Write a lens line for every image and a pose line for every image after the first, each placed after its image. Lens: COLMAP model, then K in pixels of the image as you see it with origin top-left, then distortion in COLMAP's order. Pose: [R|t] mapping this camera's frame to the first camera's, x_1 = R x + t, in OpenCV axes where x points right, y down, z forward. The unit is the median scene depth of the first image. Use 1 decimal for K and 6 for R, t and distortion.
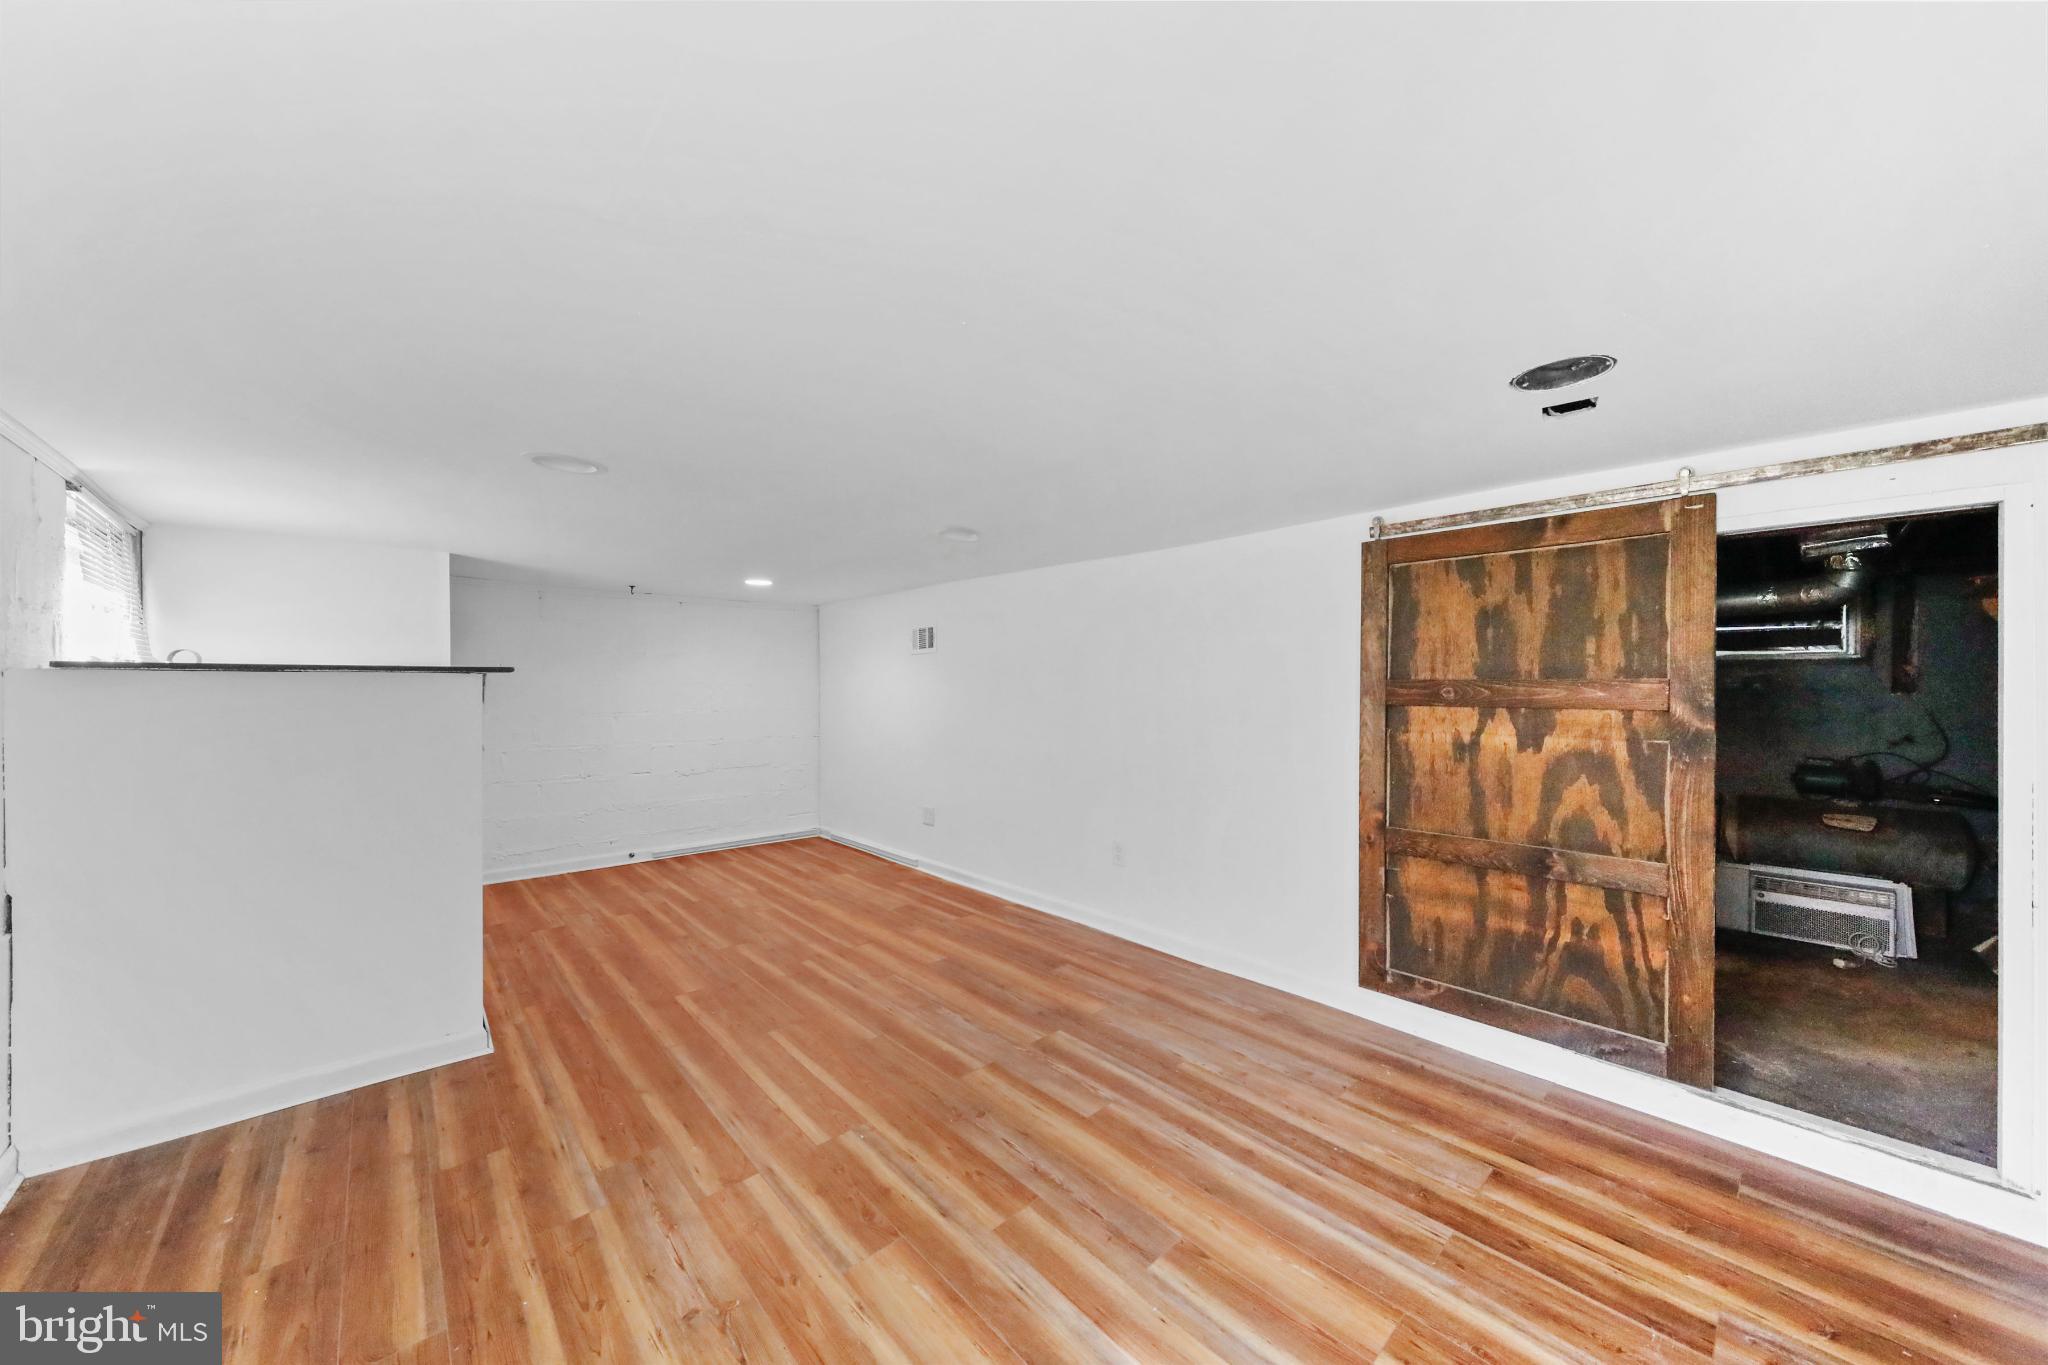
lens RADIAL K [[718.7, 0, 1029.0], [0, 718.7, 684.4], [0, 0, 1]] dist [-0.007525, 0.000001]
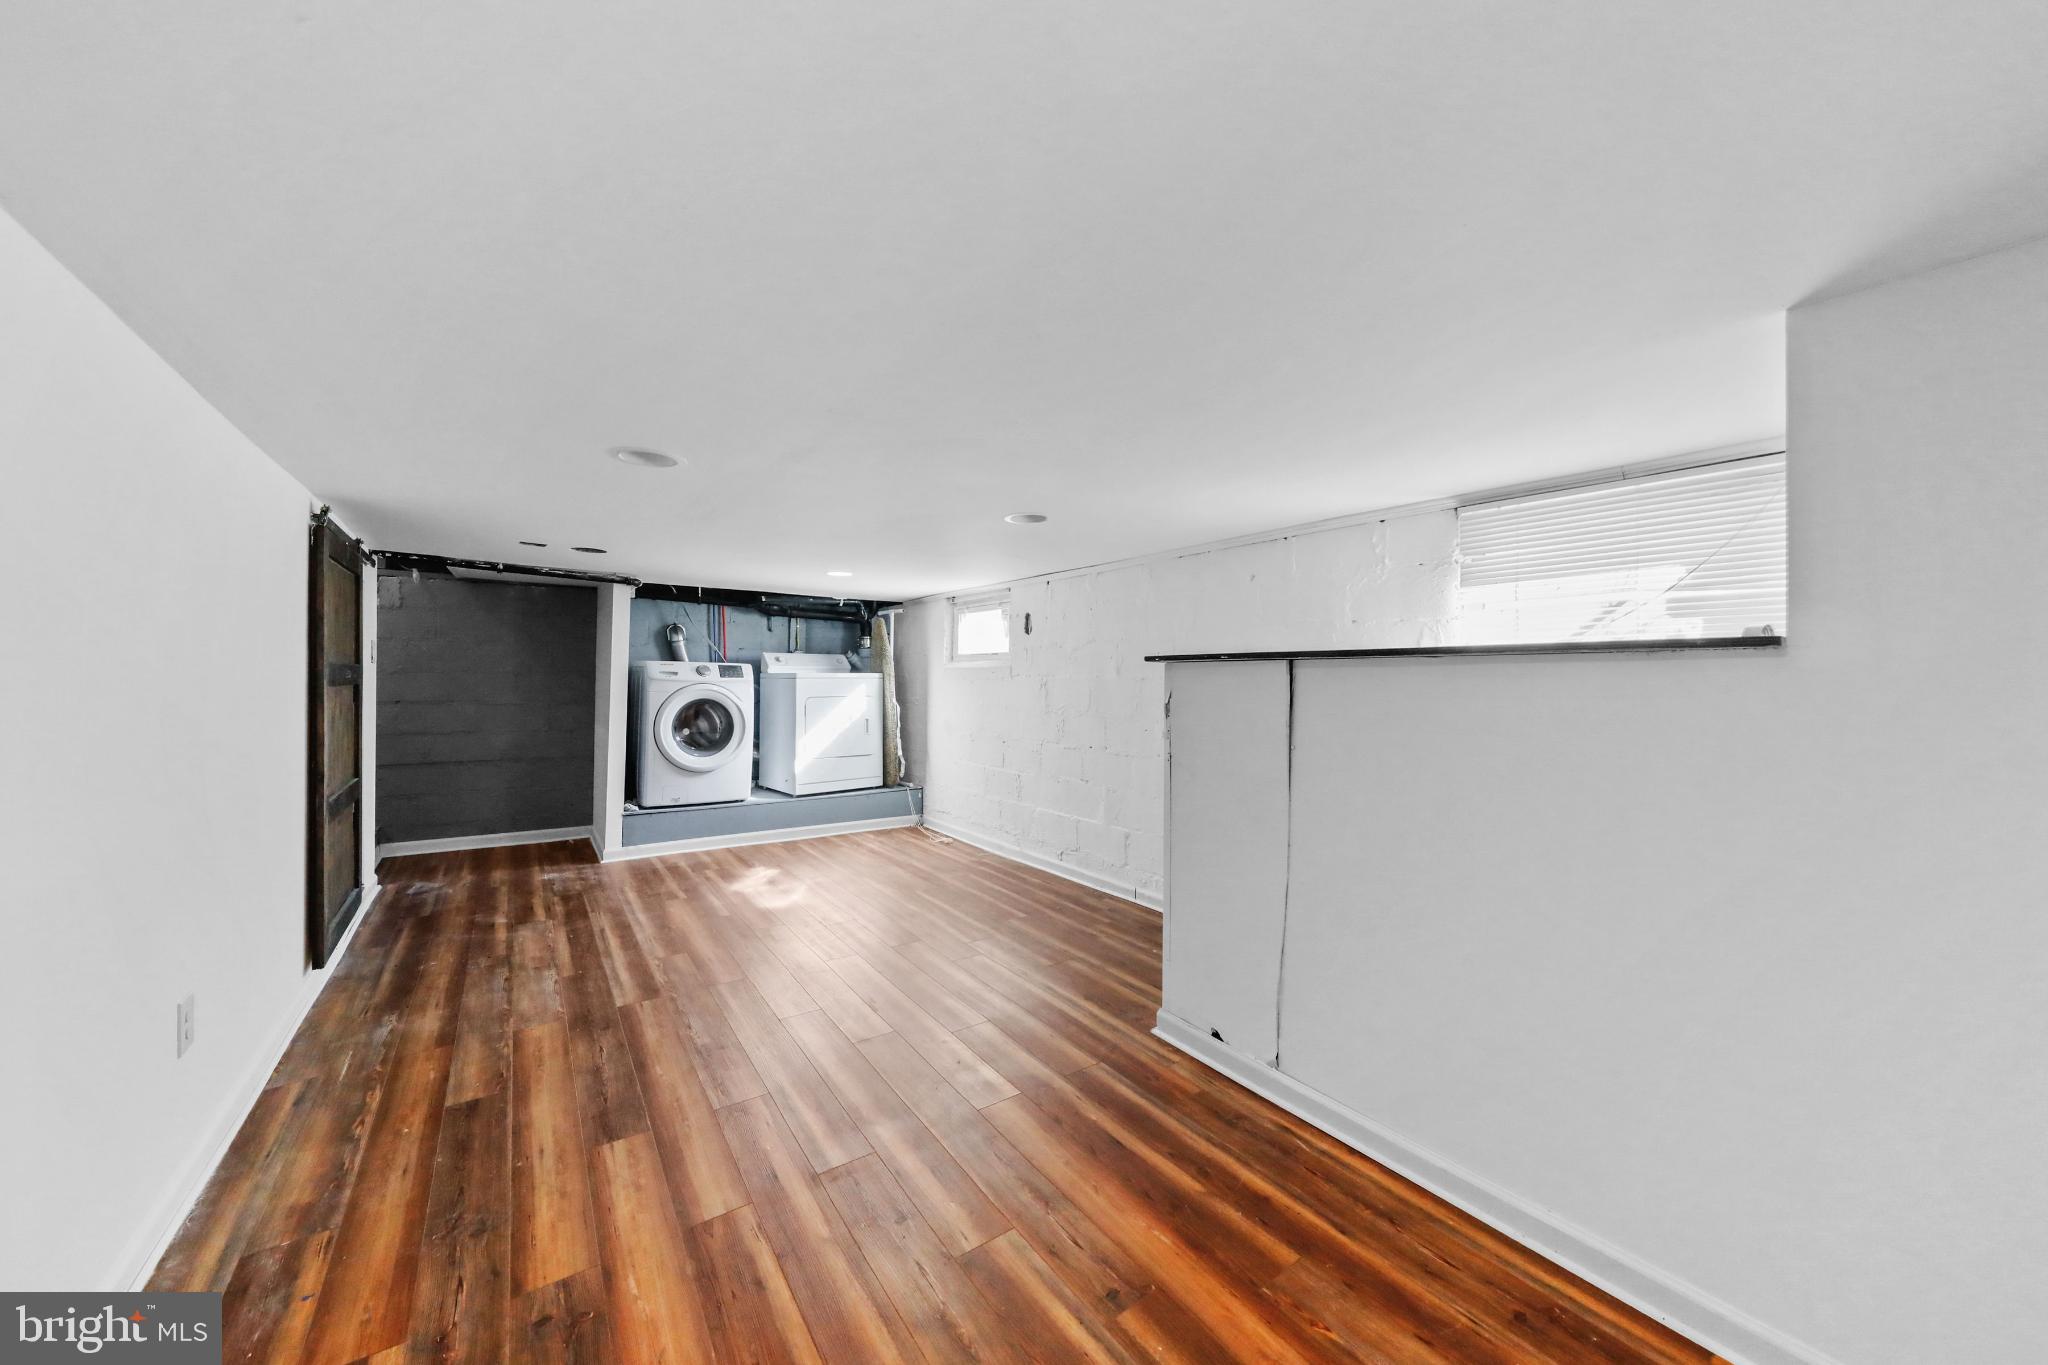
lens RADIAL K [[718.7, 0, 1021.9], [0, 718.7, 680.5], [0, 0, 1]] dist [-0.007525, 0.000001]
pose [[-0.991196, -0.013590, 0.131701, -0.775157], [-0.013165, 0.999905, 0.004099, 0.007889], [-0.131744, 0.002329, -0.991281, 2.288006]]
